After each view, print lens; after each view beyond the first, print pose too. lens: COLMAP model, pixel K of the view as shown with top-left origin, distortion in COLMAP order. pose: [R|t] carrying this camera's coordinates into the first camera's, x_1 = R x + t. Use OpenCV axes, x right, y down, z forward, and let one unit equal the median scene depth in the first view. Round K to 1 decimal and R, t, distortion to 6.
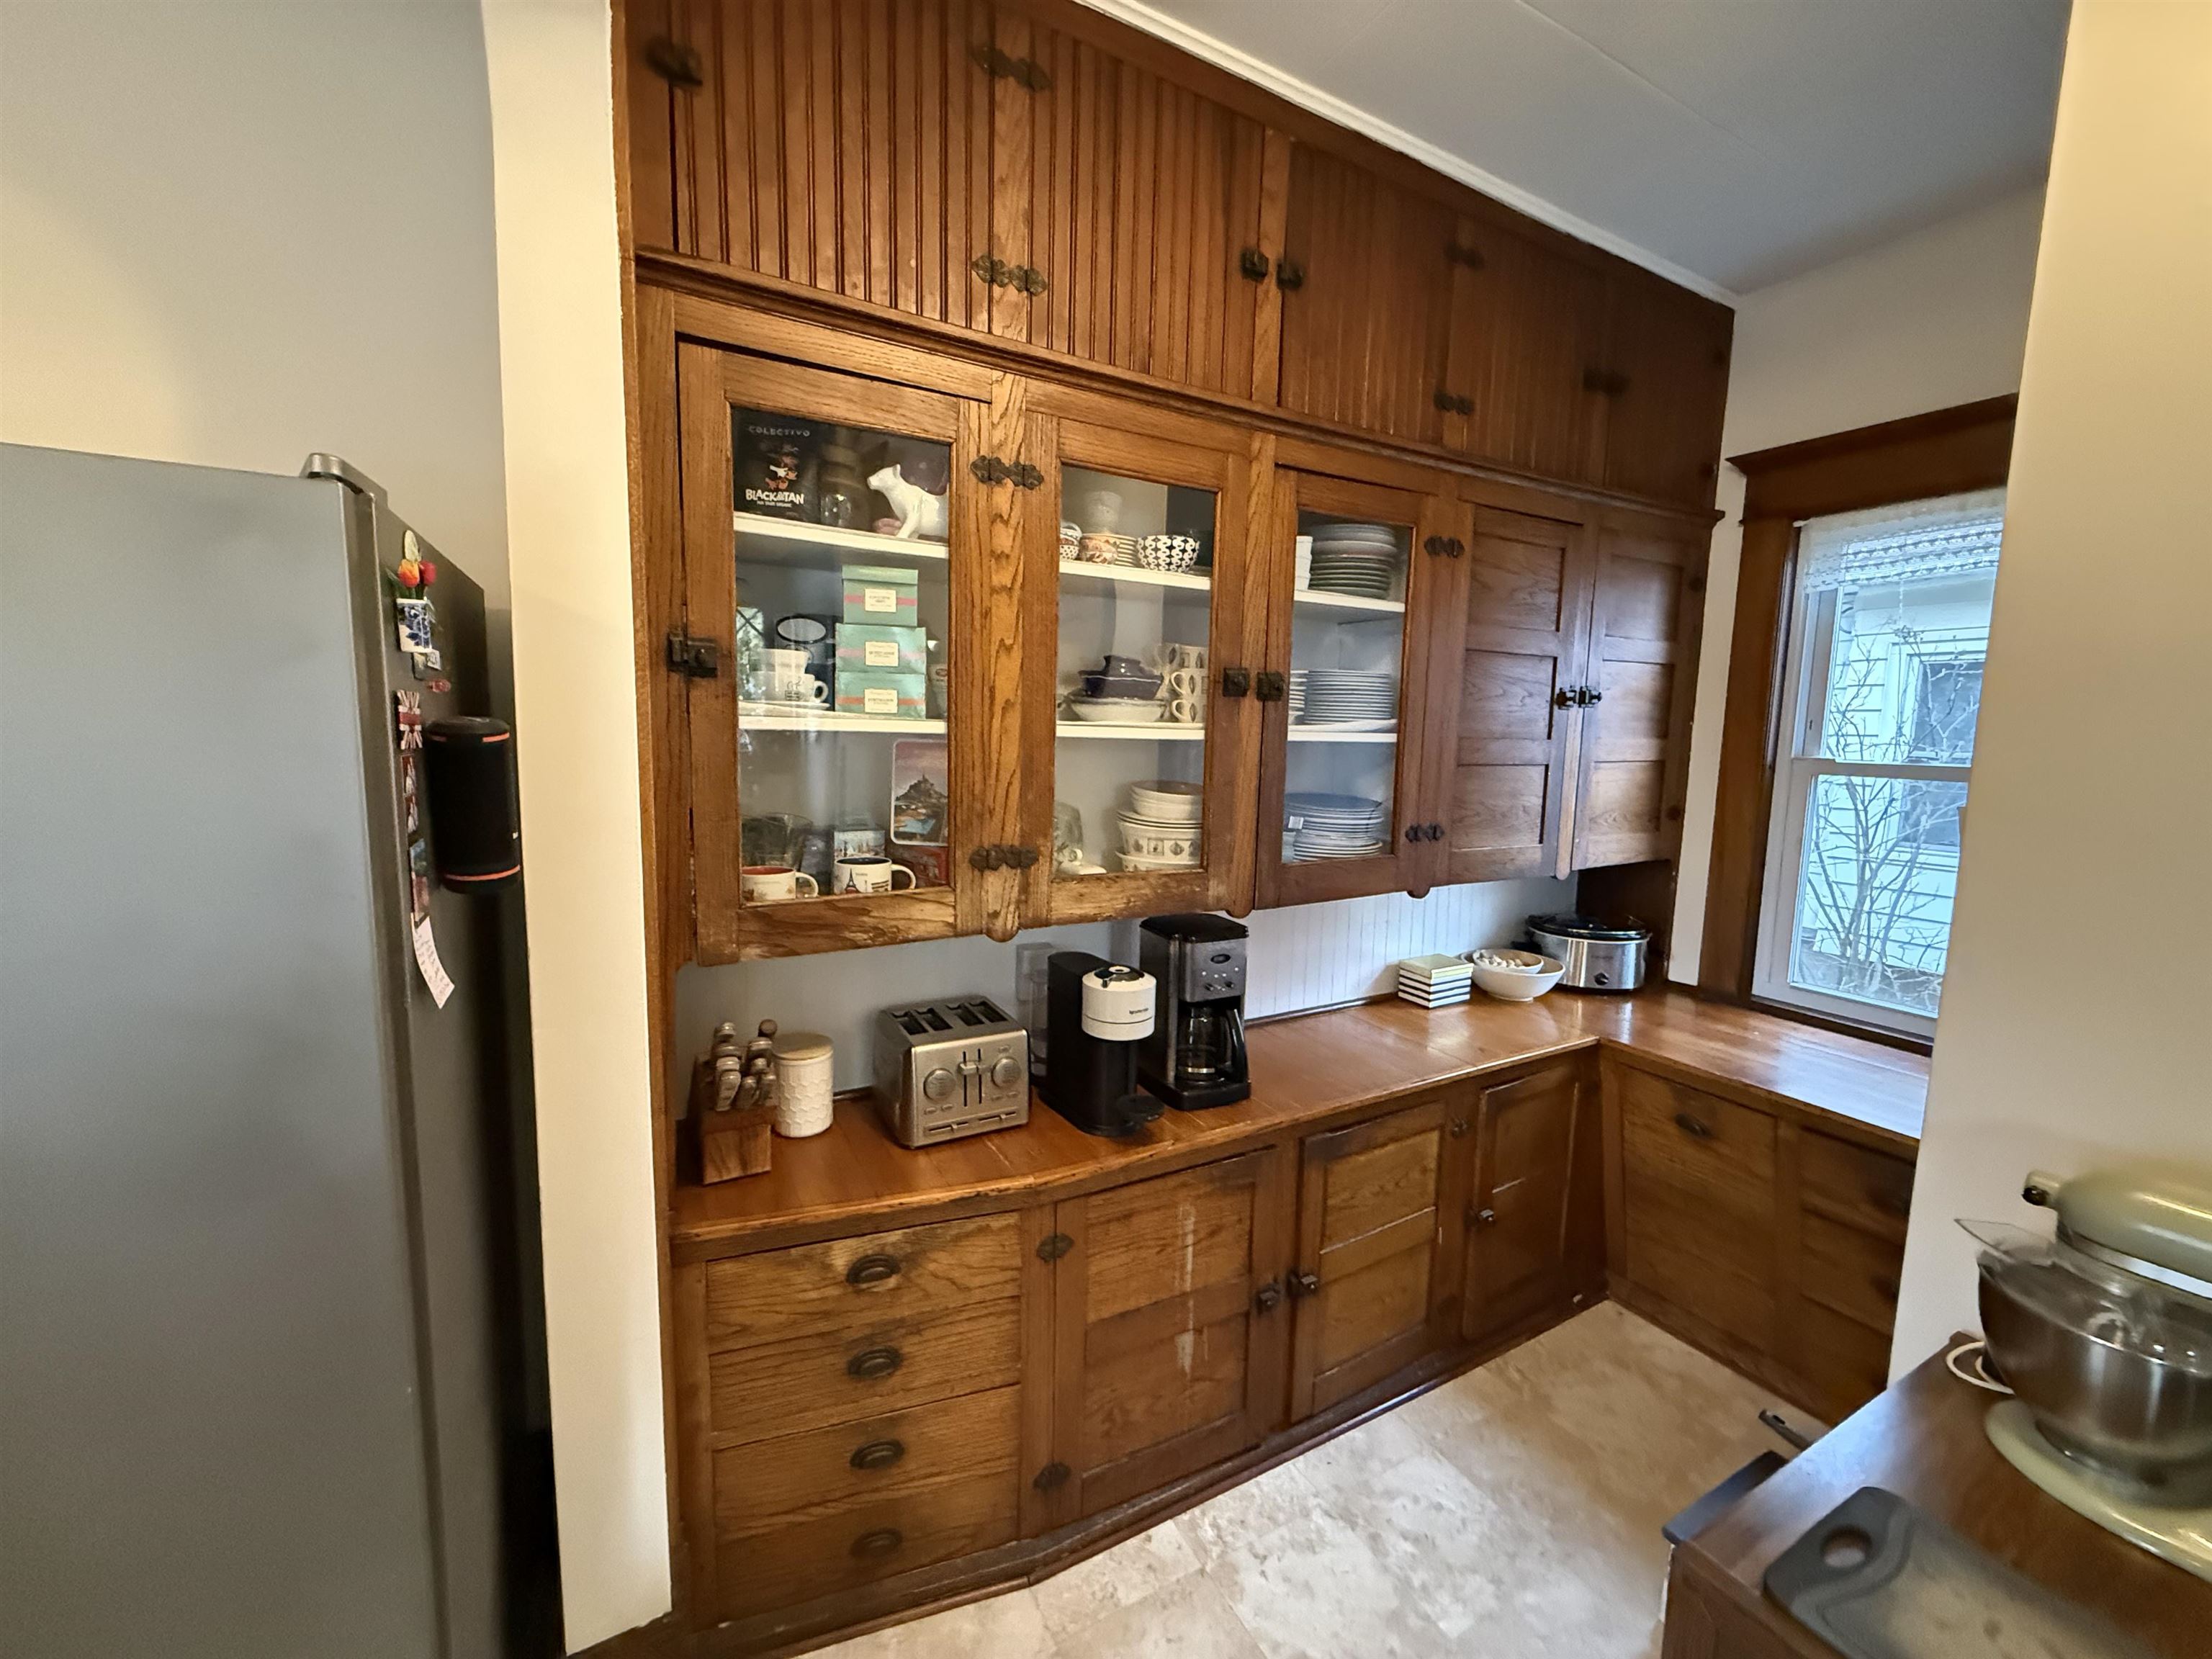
lens RADIAL K [[875.5, 0, 1102.6], [0, 875.5, 824.1], [0, 0, 1]] dist [-0.003644, -0.000116]
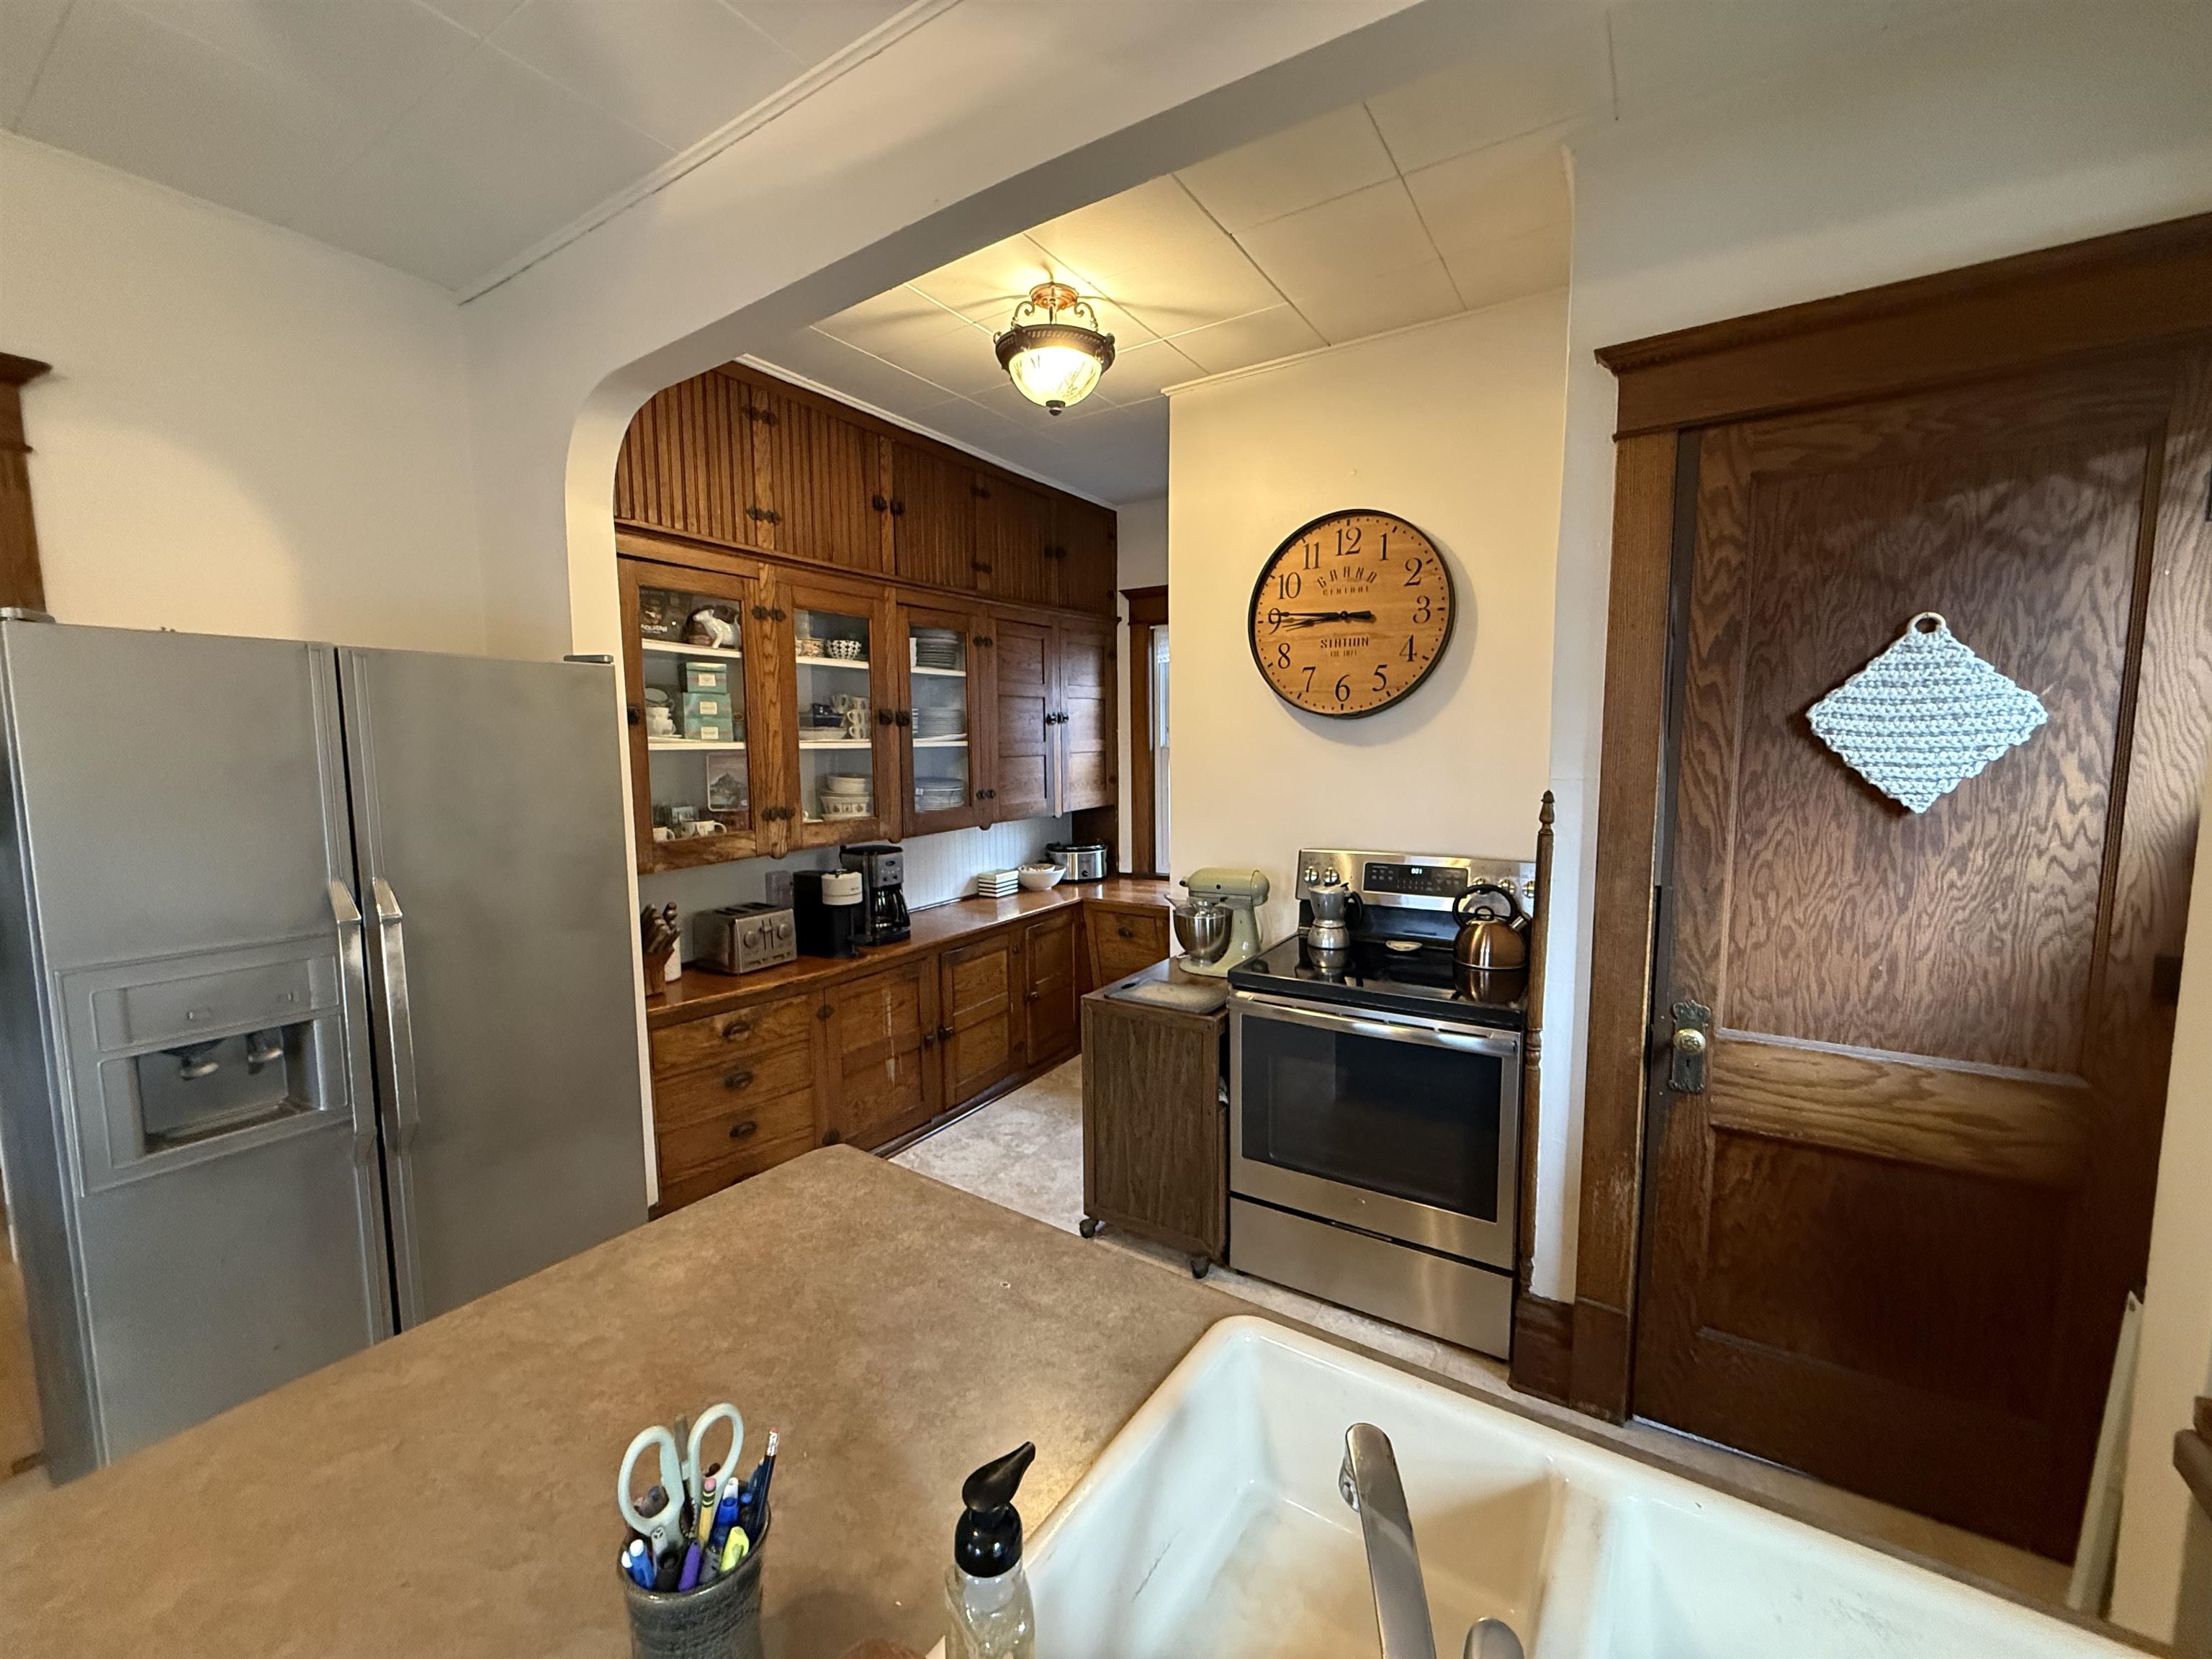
lens RADIAL K [[875.5, 0, 1105.3], [0, 875.5, 826.5], [0, 0, 1]] dist [-0.003644, -0.000116]
pose [[0.877172, -0.079321, 0.473580, -0.348586], [0.083576, 0.996428, 0.012094, 0.091187], [-0.472848, 0.028971, 0.880668, -0.890501]]
